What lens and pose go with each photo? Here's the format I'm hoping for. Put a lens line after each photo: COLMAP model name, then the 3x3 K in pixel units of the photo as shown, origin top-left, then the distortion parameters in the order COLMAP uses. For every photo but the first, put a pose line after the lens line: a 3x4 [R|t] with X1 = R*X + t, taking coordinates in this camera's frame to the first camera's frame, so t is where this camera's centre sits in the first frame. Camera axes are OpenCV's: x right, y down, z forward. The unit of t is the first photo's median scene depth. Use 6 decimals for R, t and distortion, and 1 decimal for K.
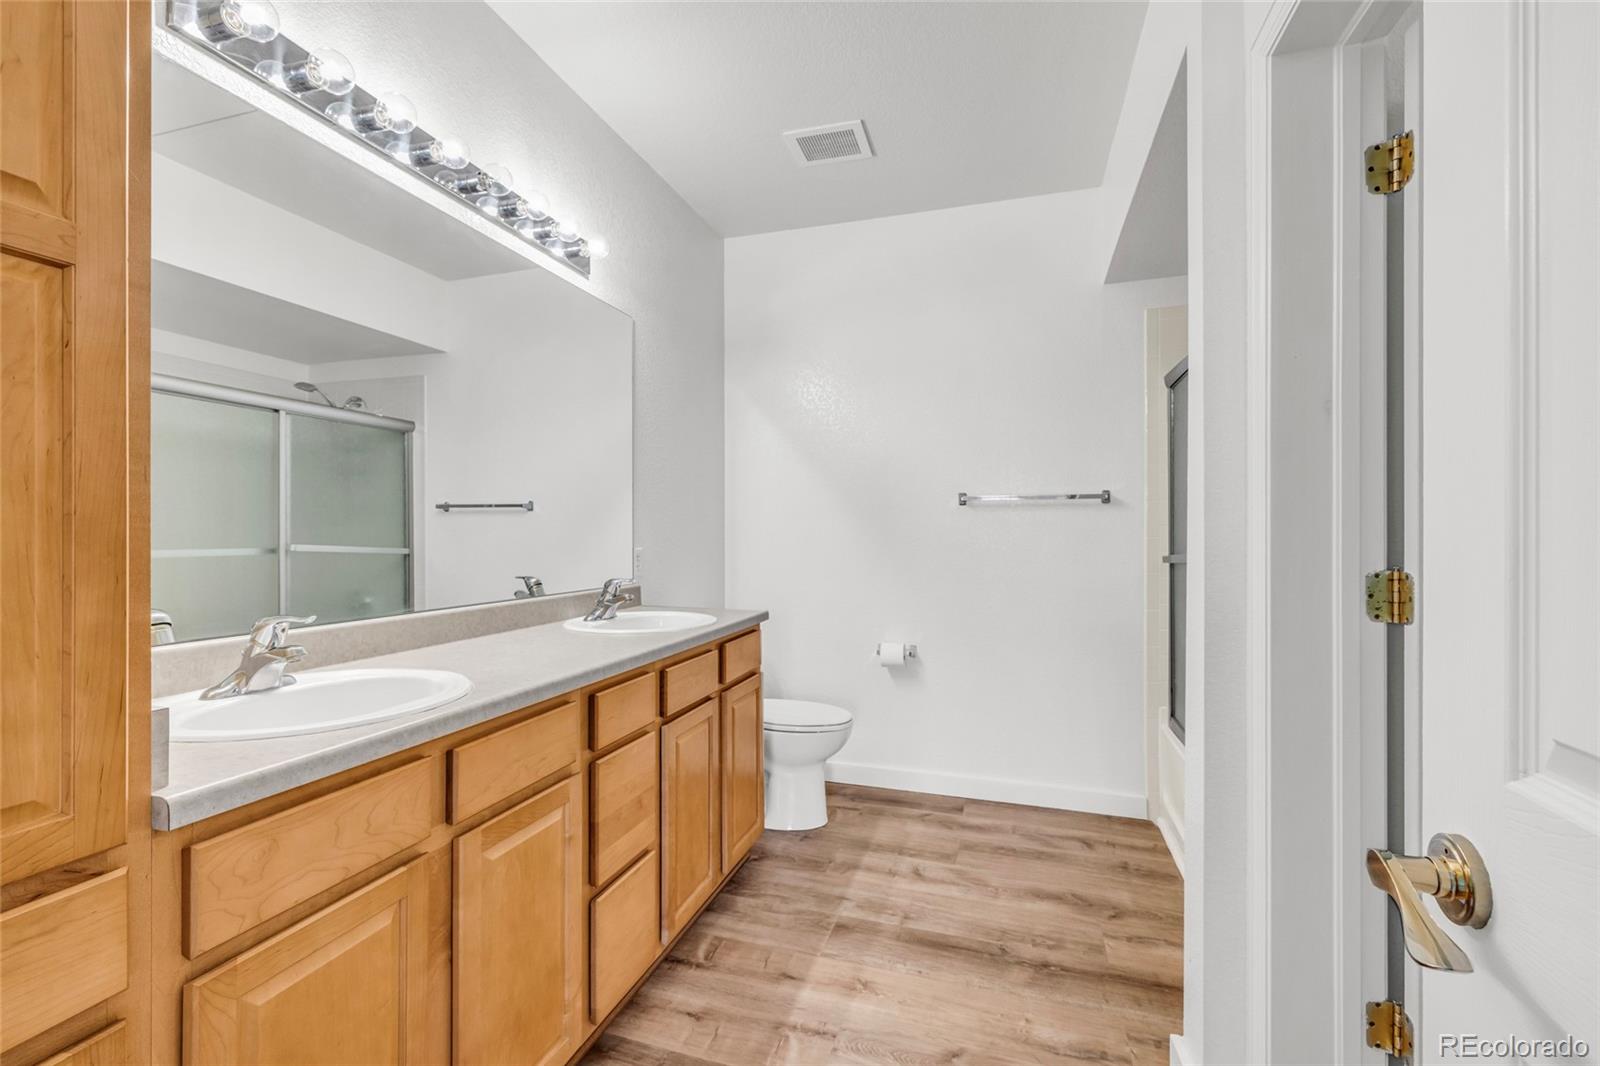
lens RADIAL K [[671.8, 0, 805.6], [0, 671.8, 529.7], [0, 0, 1]] dist [-0.000496, 0.000245]
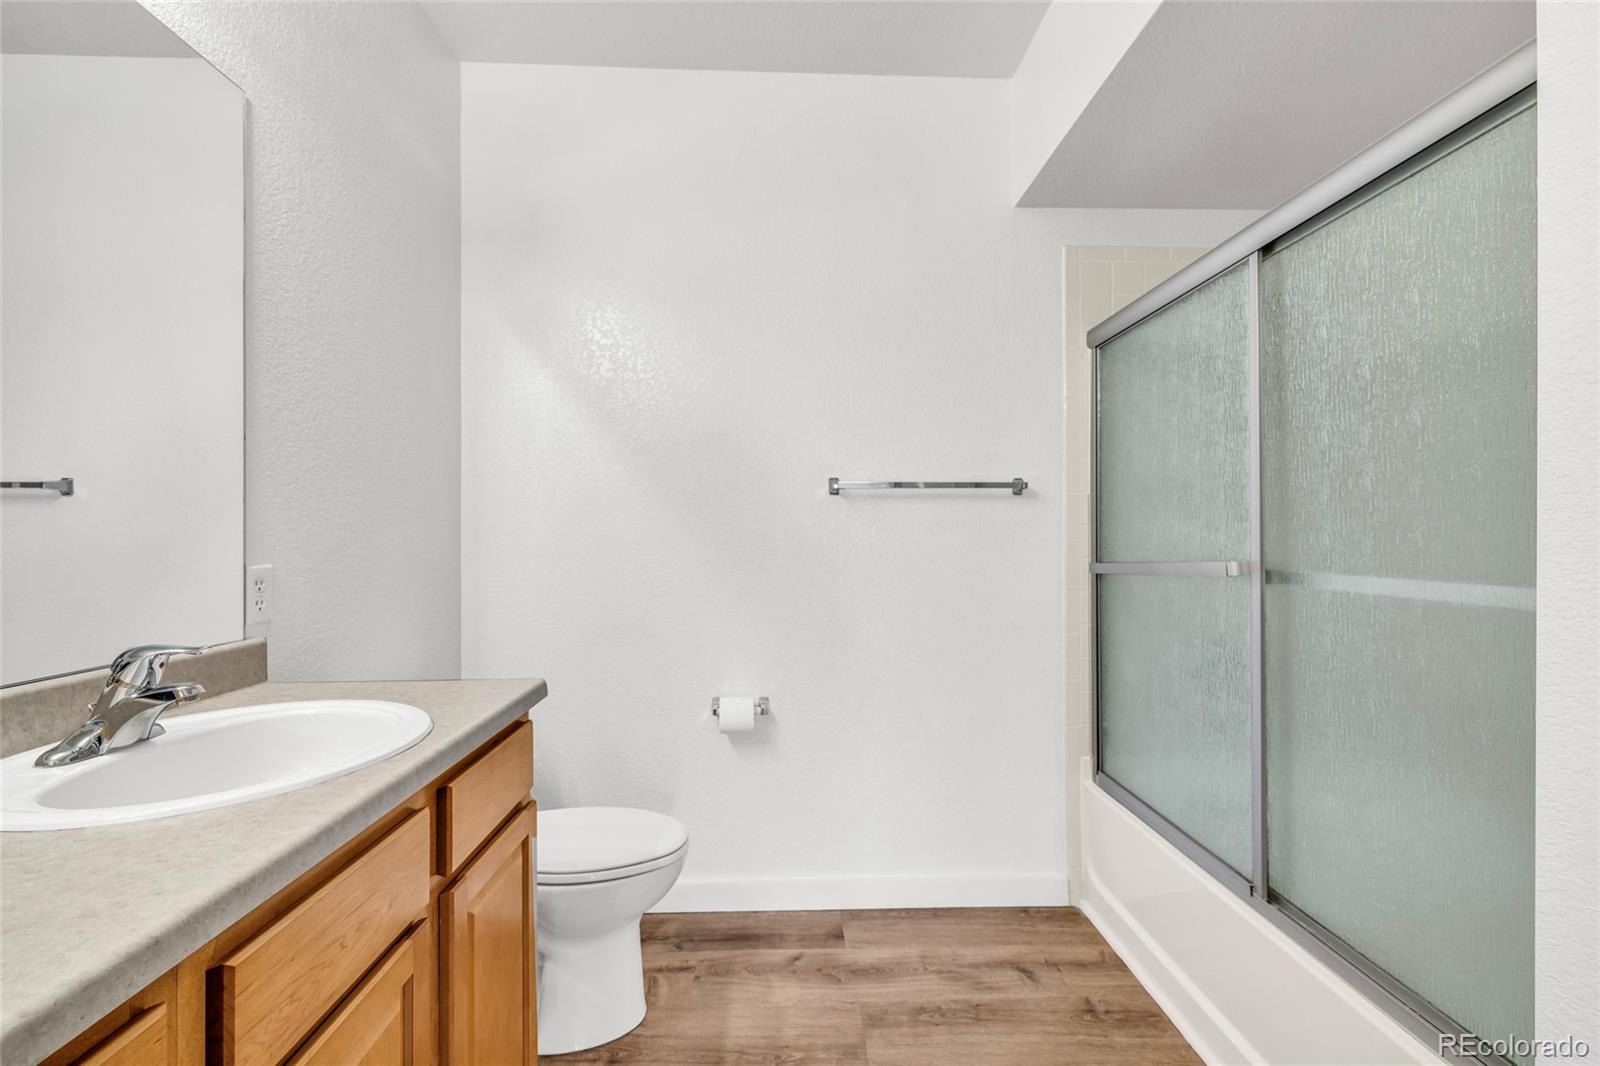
lens RADIAL K [[671.8, 0, 805.6], [0, 671.8, 529.7], [0, 0, 1]] dist [-0.000496, 0.000245]
pose [[0.941461, 0.000851, 0.337120, -0.036131], [-0.000012, 0.999997, -0.002491, 0.001995], [-0.337121, 0.002341, 0.941459, 0.375721]]
